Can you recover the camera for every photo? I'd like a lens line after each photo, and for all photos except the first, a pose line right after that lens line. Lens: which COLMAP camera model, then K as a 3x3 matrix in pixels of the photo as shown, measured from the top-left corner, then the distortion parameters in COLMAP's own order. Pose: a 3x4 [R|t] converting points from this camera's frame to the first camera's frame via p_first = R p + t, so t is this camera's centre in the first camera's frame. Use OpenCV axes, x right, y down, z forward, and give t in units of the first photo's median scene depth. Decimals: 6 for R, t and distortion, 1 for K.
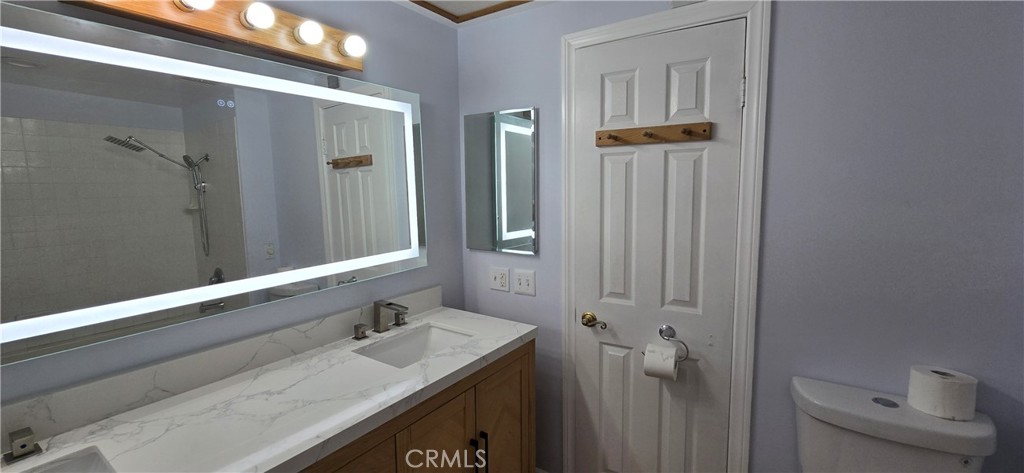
lens RADIAL K [[417.3, 0, 510.9], [0, 417.3, 235.0], [0, 0, 1]] dist [-0.000646, 0.000455]
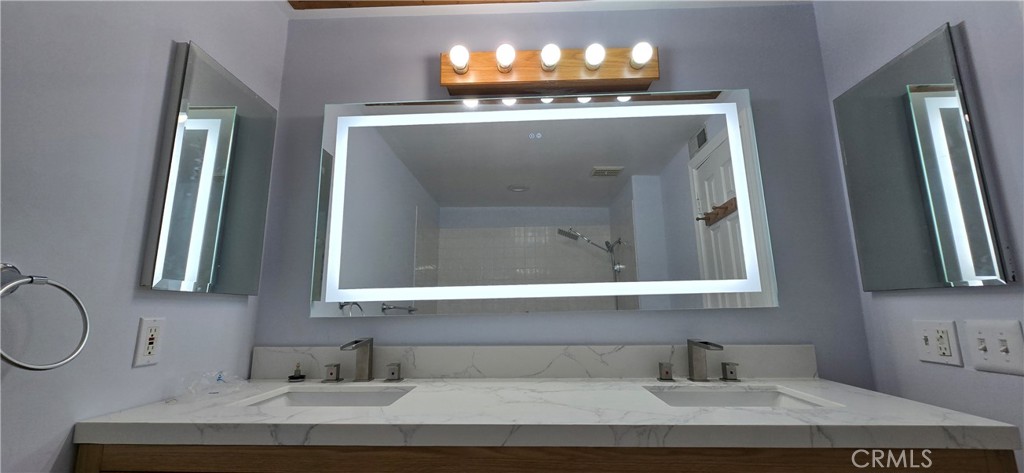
lens RADIAL K [[417.3, 0, 515.5], [0, 417.3, 233.8], [0, 0, 1]] dist [-0.000646, 0.000455]
pose [[0.539296, -0.143657, -0.829772, 0.226643], [-0.093217, 0.969103, -0.228364, 0.218745], [0.836941, 0.200505, 0.509242, 0.346776]]
